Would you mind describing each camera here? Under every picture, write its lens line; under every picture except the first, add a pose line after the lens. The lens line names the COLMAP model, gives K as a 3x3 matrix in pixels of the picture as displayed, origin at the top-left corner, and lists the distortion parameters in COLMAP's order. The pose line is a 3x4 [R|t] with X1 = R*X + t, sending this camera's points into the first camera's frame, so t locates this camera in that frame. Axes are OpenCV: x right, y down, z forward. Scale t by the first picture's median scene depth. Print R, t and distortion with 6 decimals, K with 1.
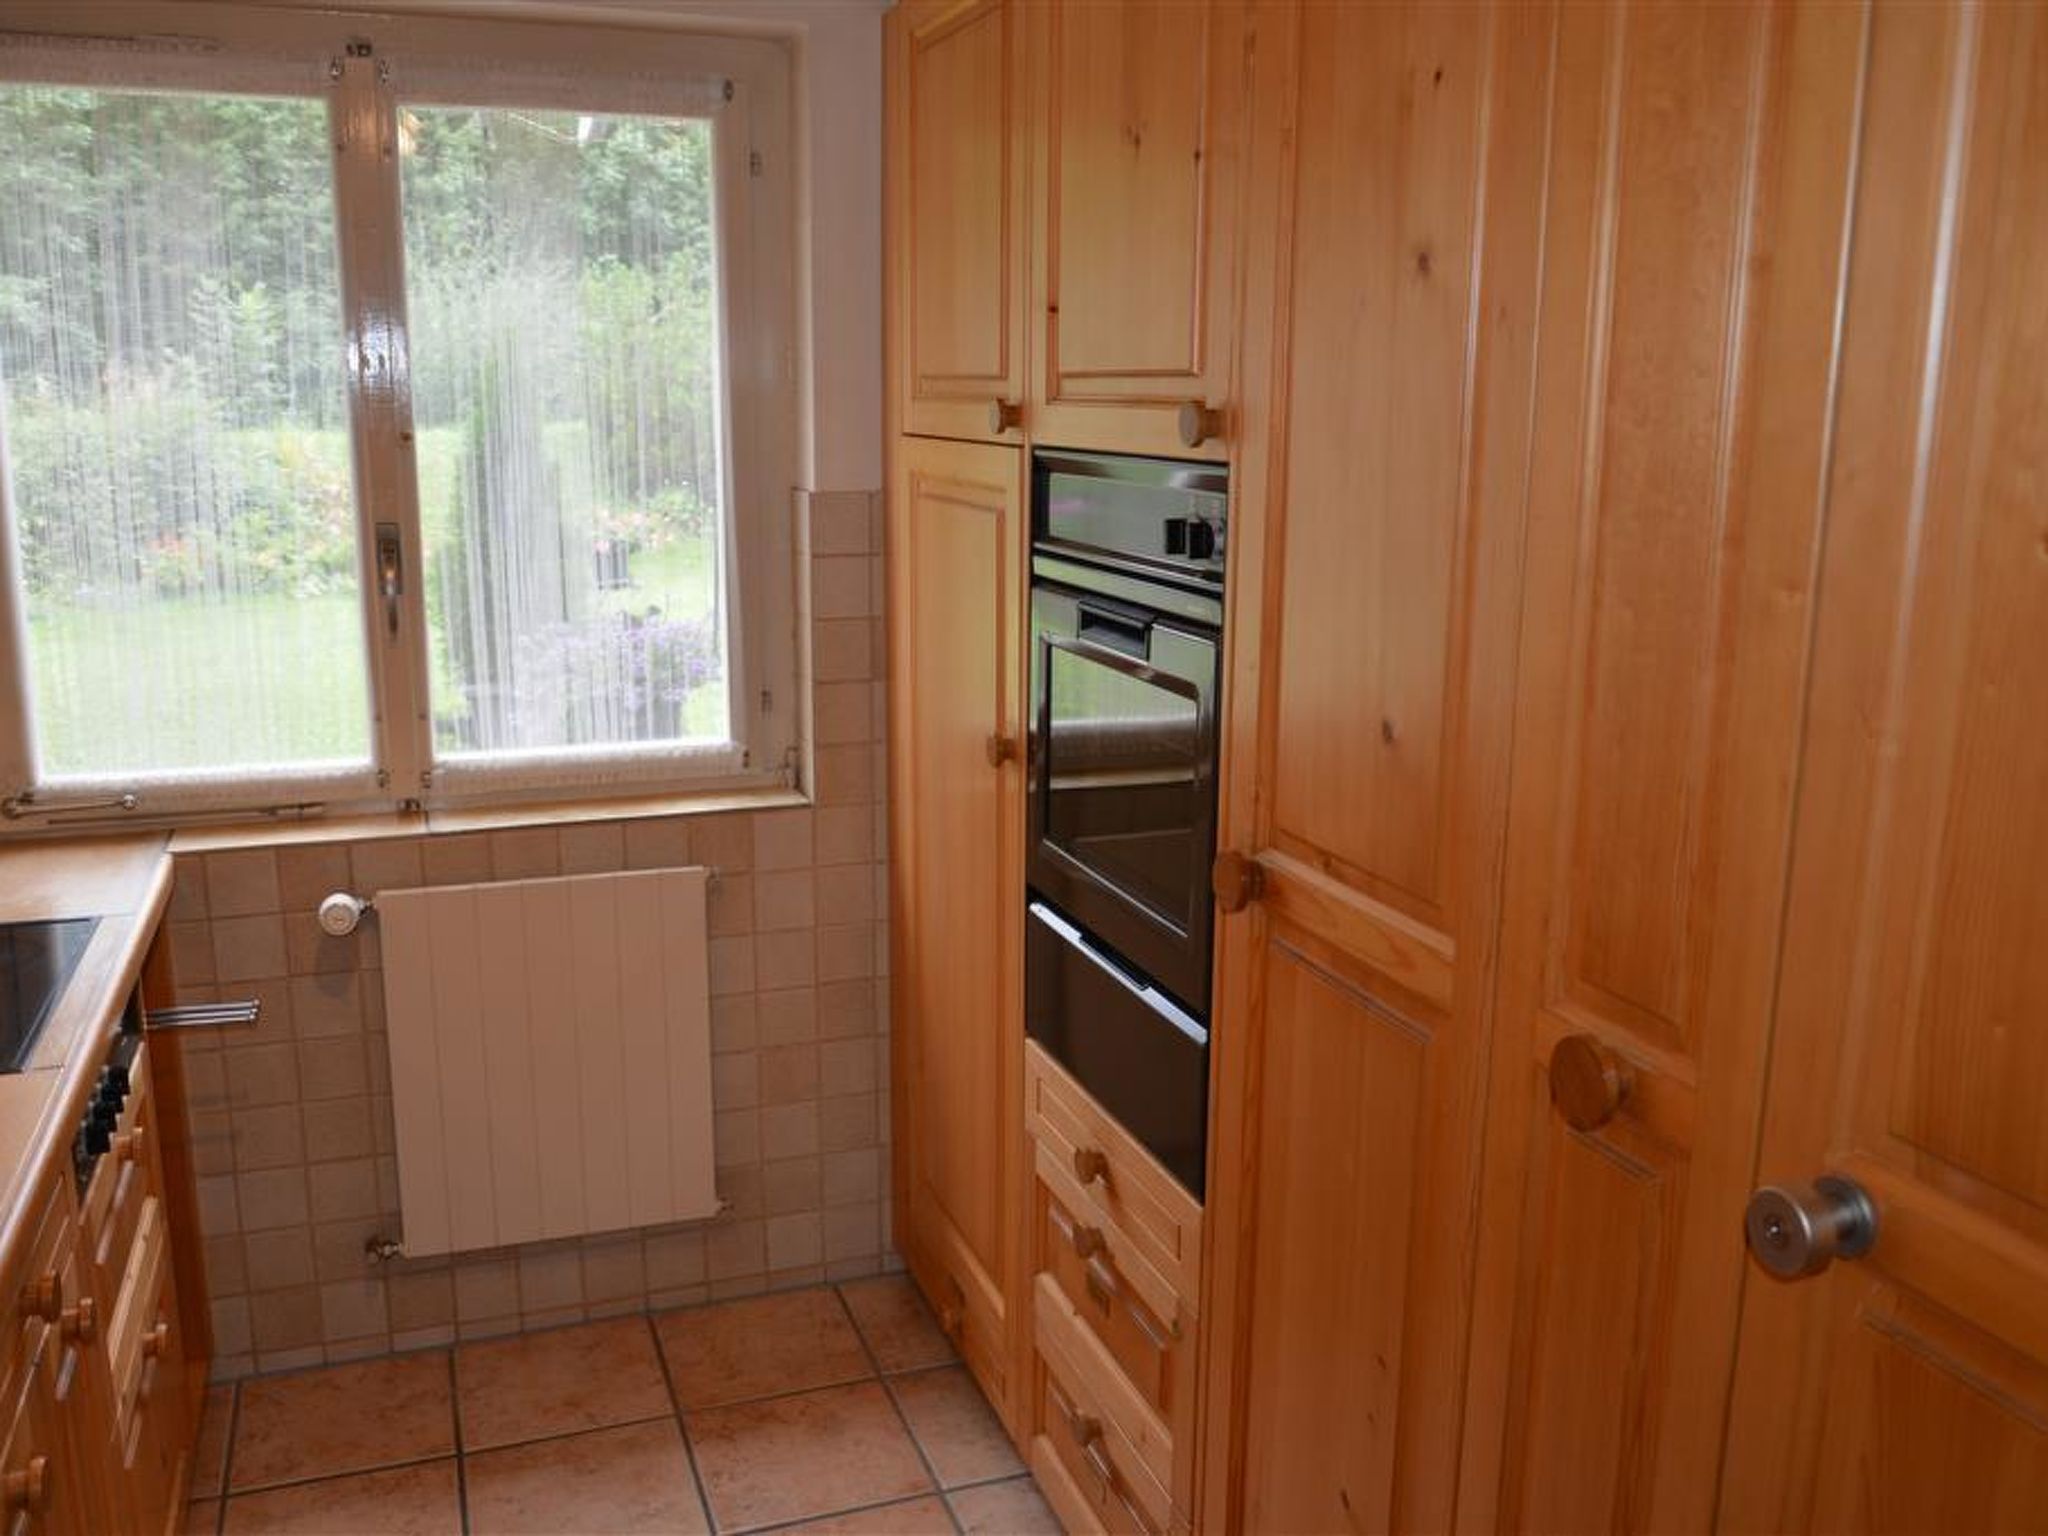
lens RADIAL K [[1734.4, 0, 1047.9], [0, 1734.4, 779.3], [0, 0, 1]] dist [-0.062854, 0.013917]
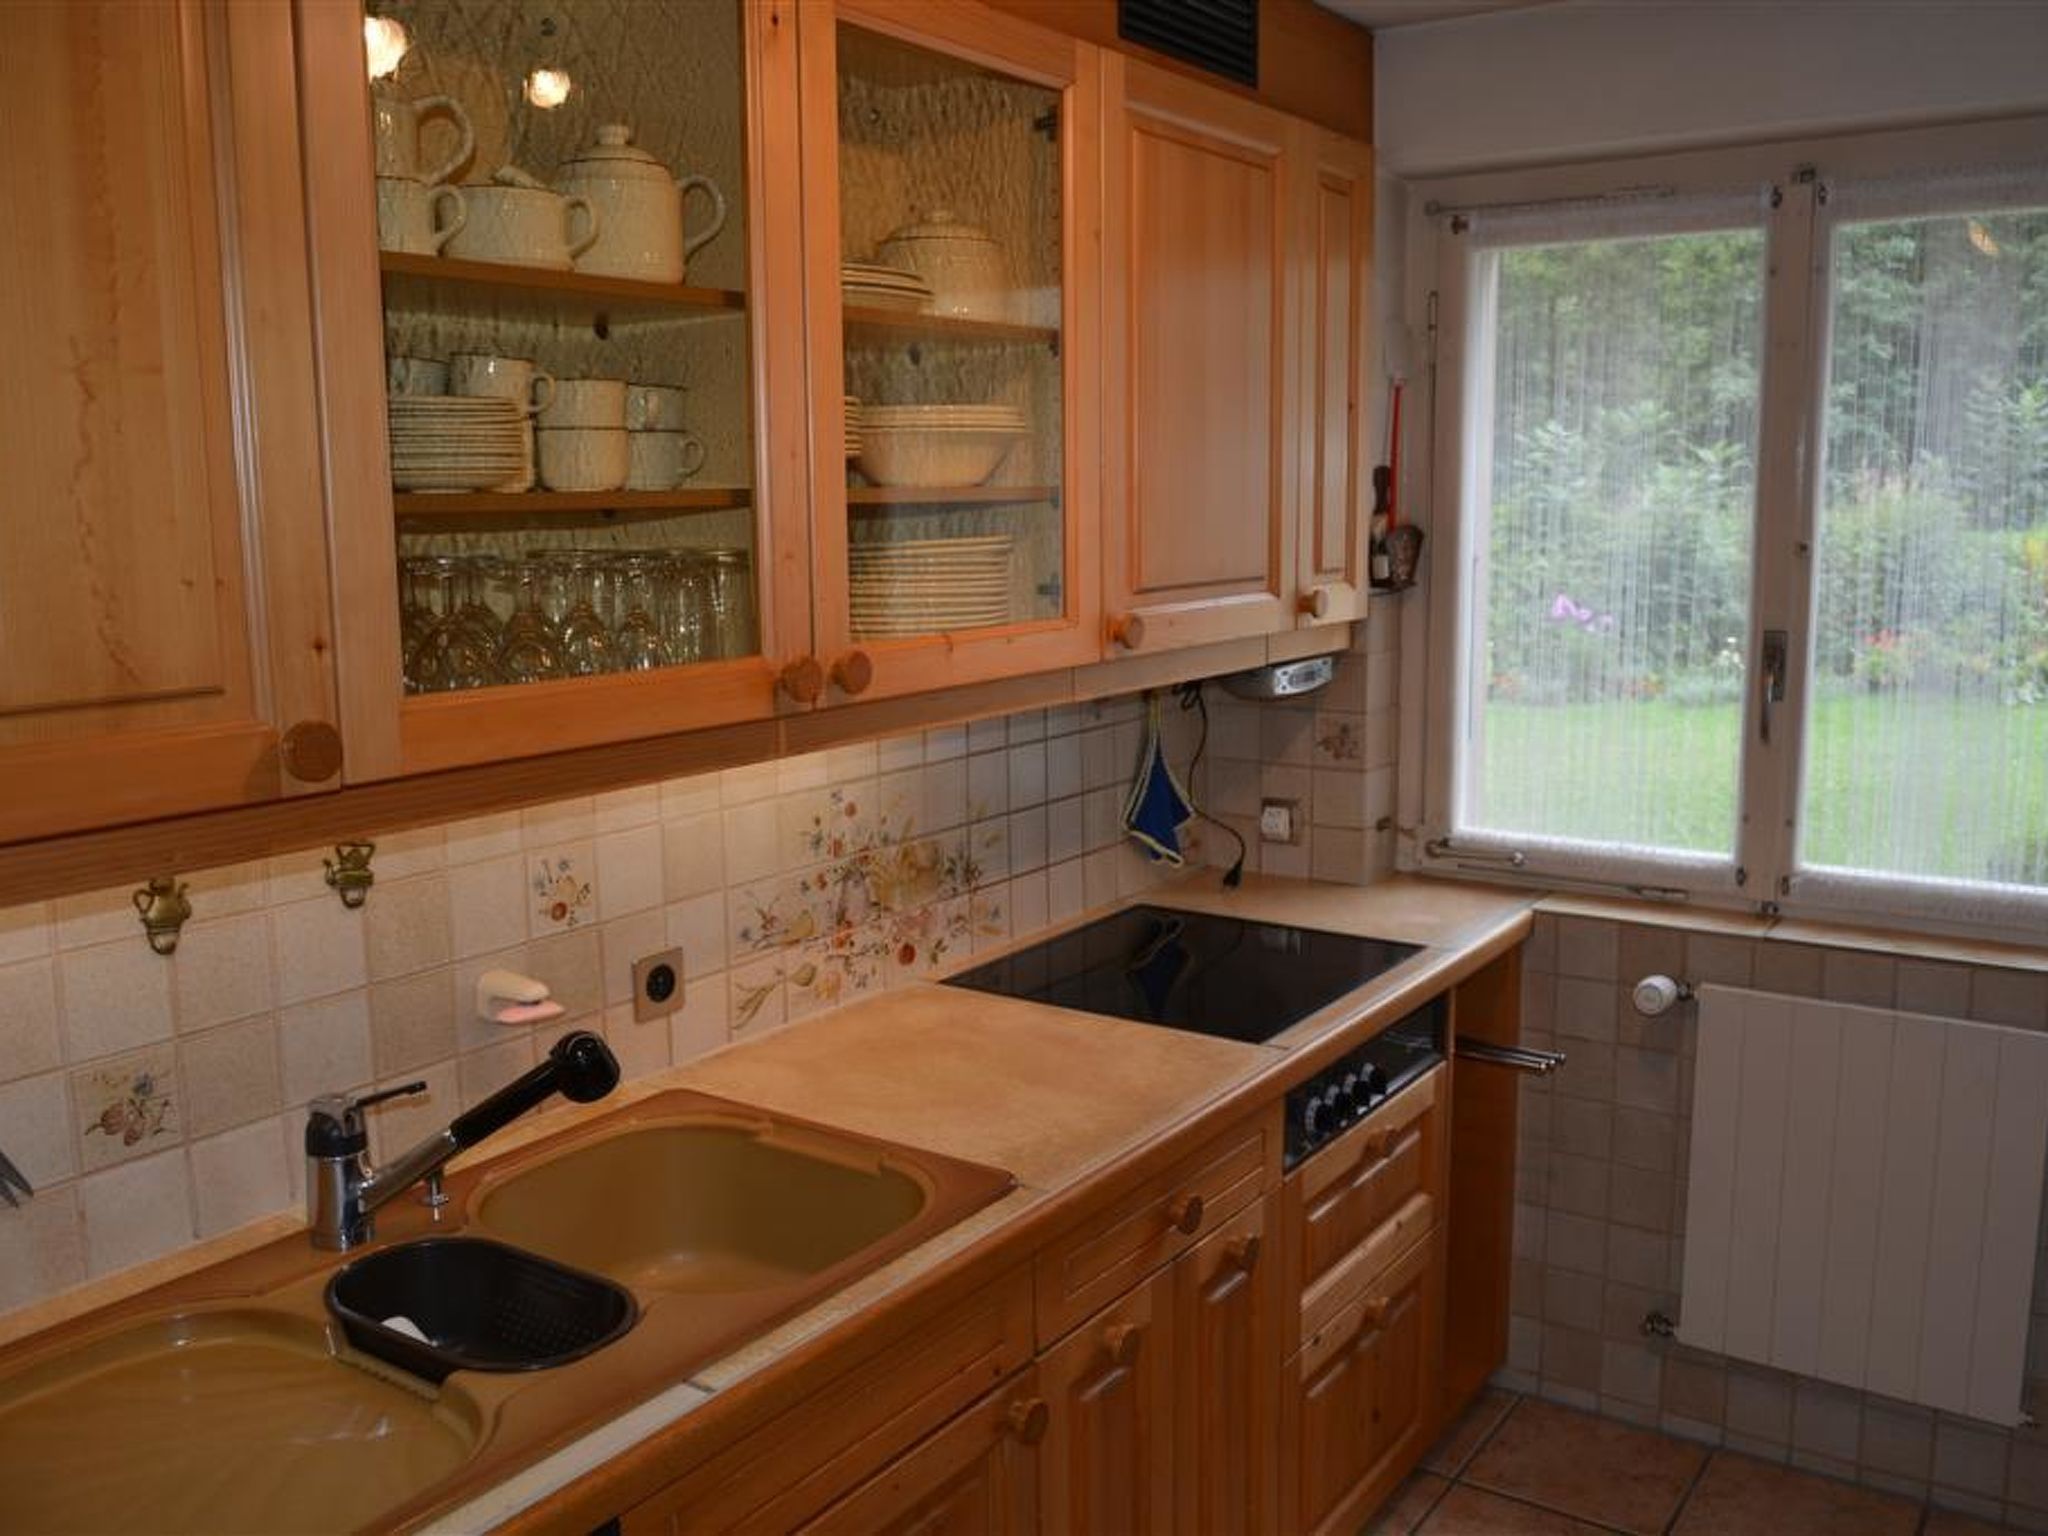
lens RADIAL K [[1734.4, 0, 1047.9], [0, 1734.4, 779.3], [0, 0, 1]] dist [-0.062854, 0.013917]
pose [[0.566421, 0.115438, -0.815991, 0.204828], [-0.160691, 0.986607, 0.028031, -0.020095], [0.808298, 0.115245, 0.577384, 0.066689]]
